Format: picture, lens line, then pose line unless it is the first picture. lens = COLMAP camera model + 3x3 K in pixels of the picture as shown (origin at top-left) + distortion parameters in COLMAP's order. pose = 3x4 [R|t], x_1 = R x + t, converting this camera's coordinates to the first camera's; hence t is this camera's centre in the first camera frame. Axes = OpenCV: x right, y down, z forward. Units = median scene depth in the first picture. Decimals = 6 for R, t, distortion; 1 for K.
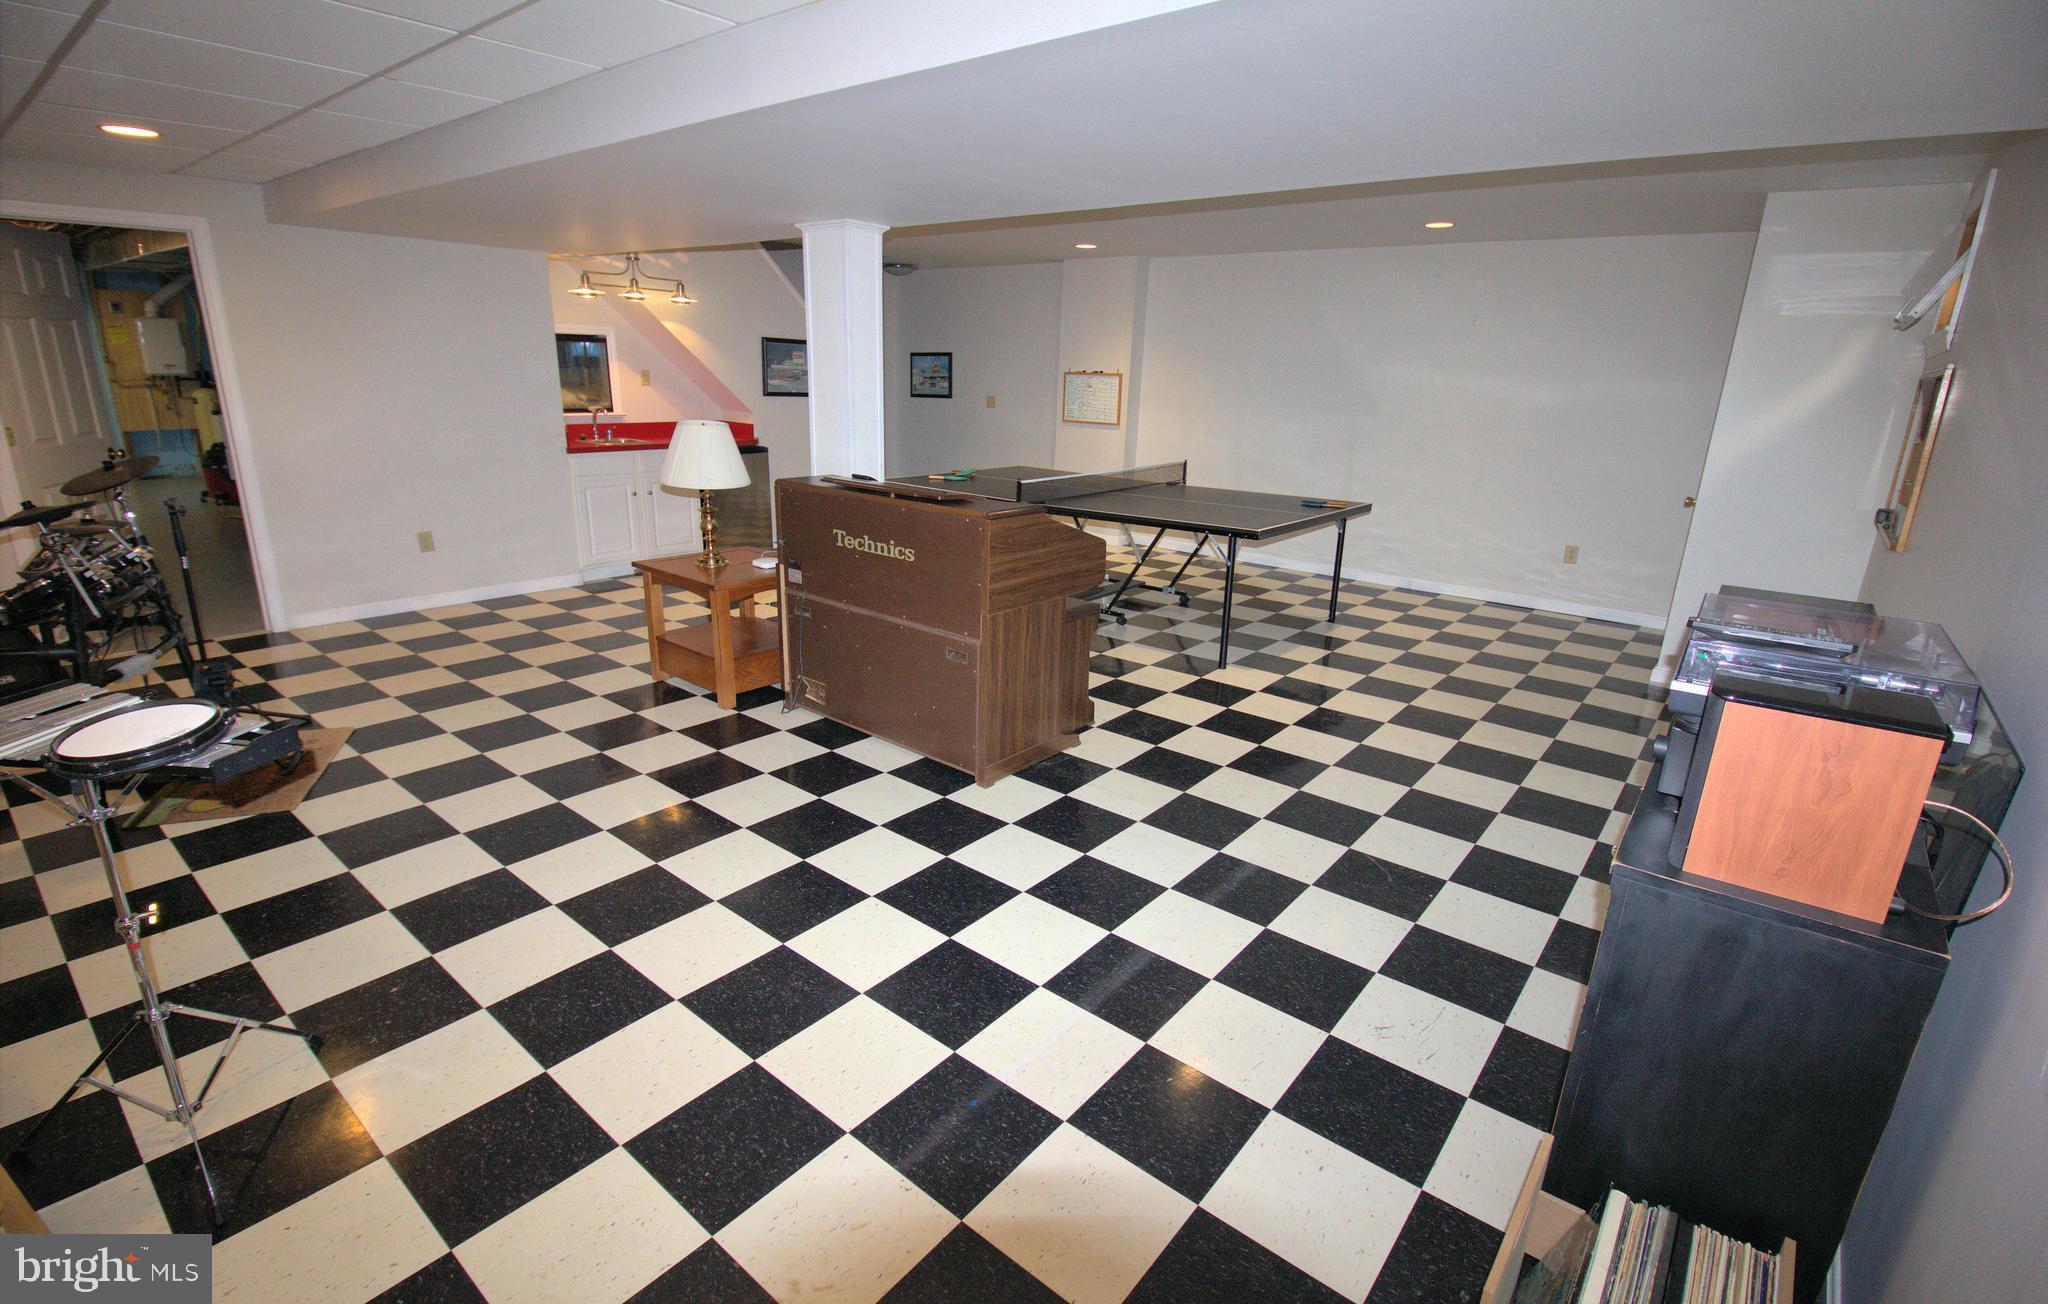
lens RADIAL K [[950.5, 0, 1024.0], [0, 950.5, 652.0], [0, 0, 1]] dist [-0.000932, -0.000074]
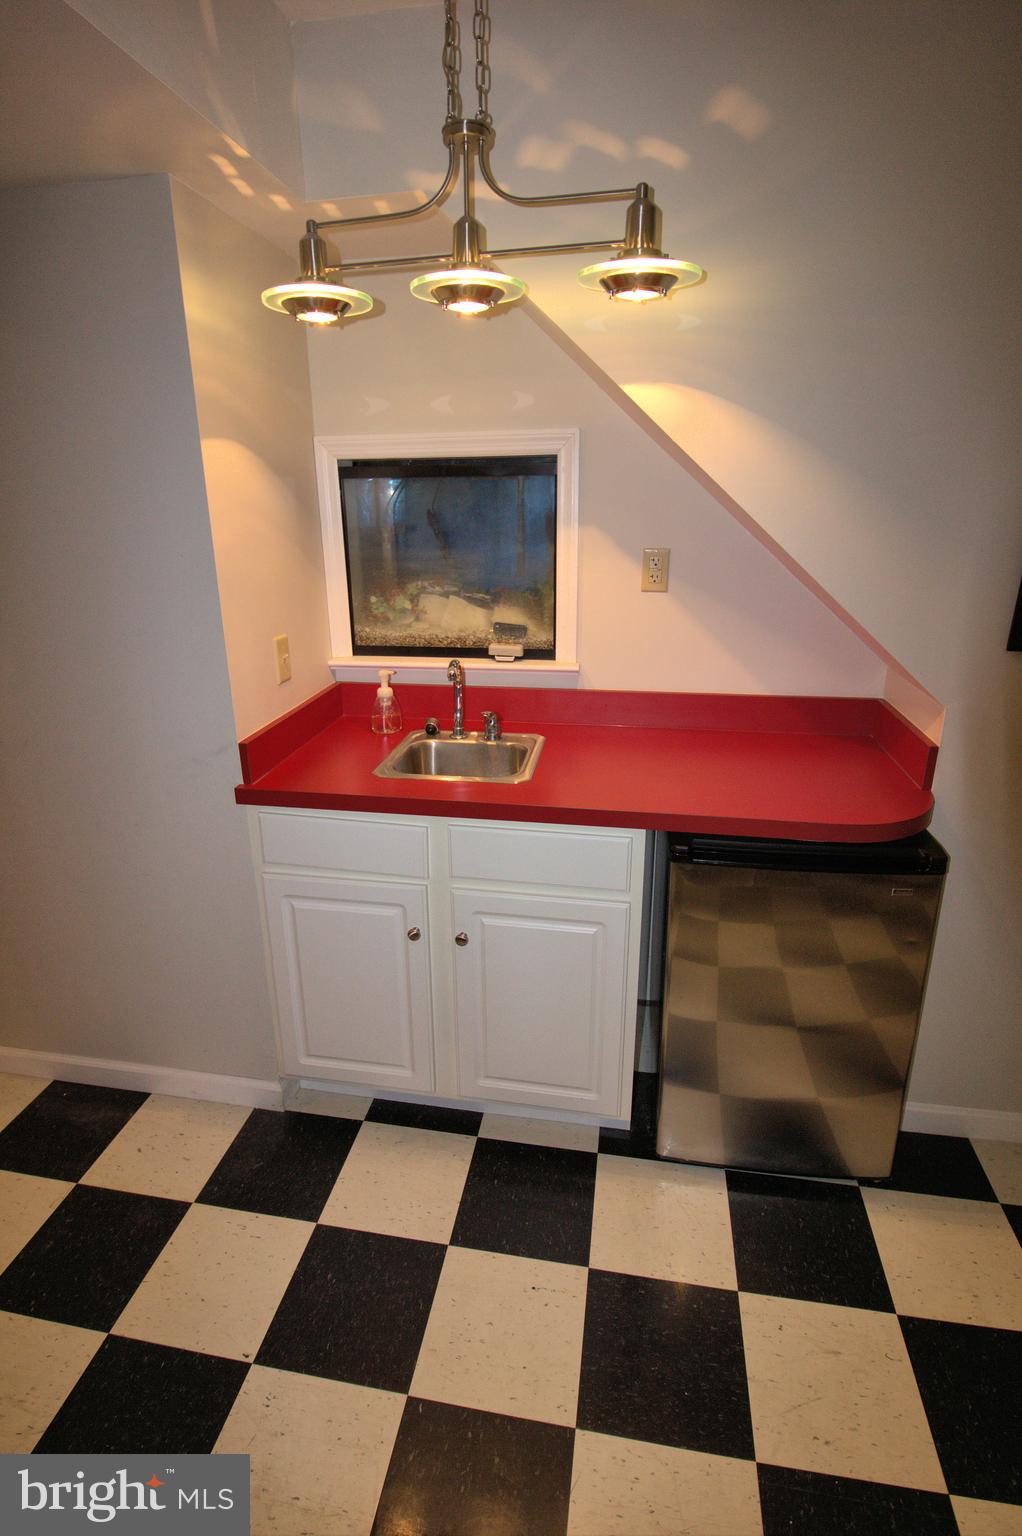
lens RADIAL K [[804.8, 0, 508.6], [0, 804.8, 742.3], [0, 0, 1]] dist [0.001550, 0.000417]
pose [[0.490701, 0.235121, -0.839006, -0.172321], [-0.229458, 0.963786, 0.135888, -0.263590], [0.840572, 0.125836, 0.526881, 0.833916]]
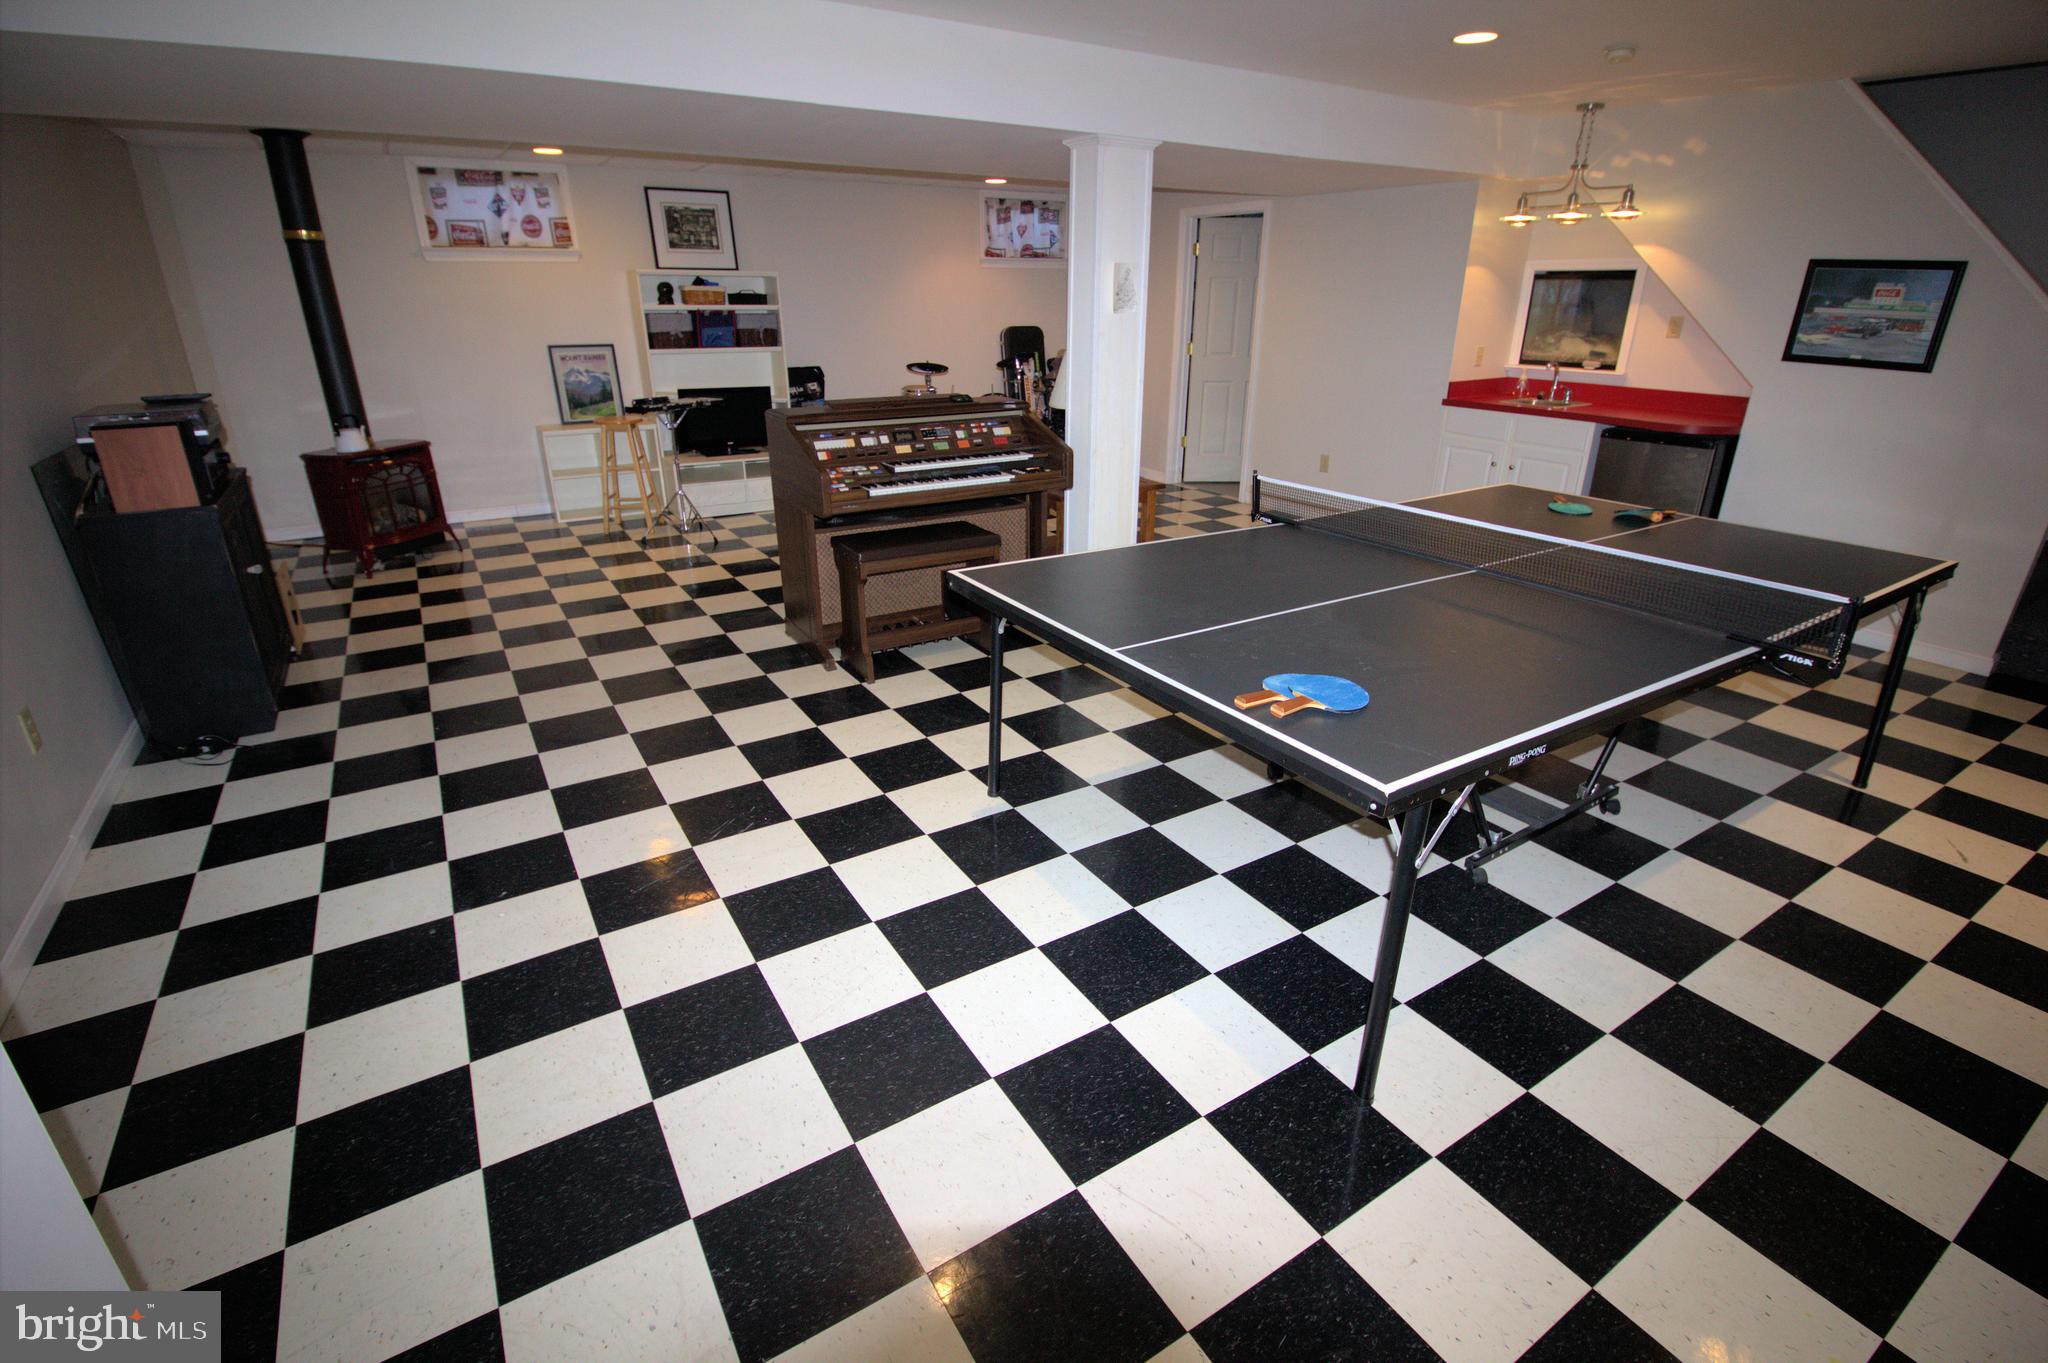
lens RADIAL K [[953.7, 0, 1024.7], [0, 953.7, 653.3], [0, 0, 1]] dist [-0.000062, 0.000043]
pose [[-0.309808, 0.320806, -0.895043, 0.481453], [-0.283449, 0.867392, 0.409007, -0.237495], [0.907566, 0.380413, -0.177793, 0.800899]]
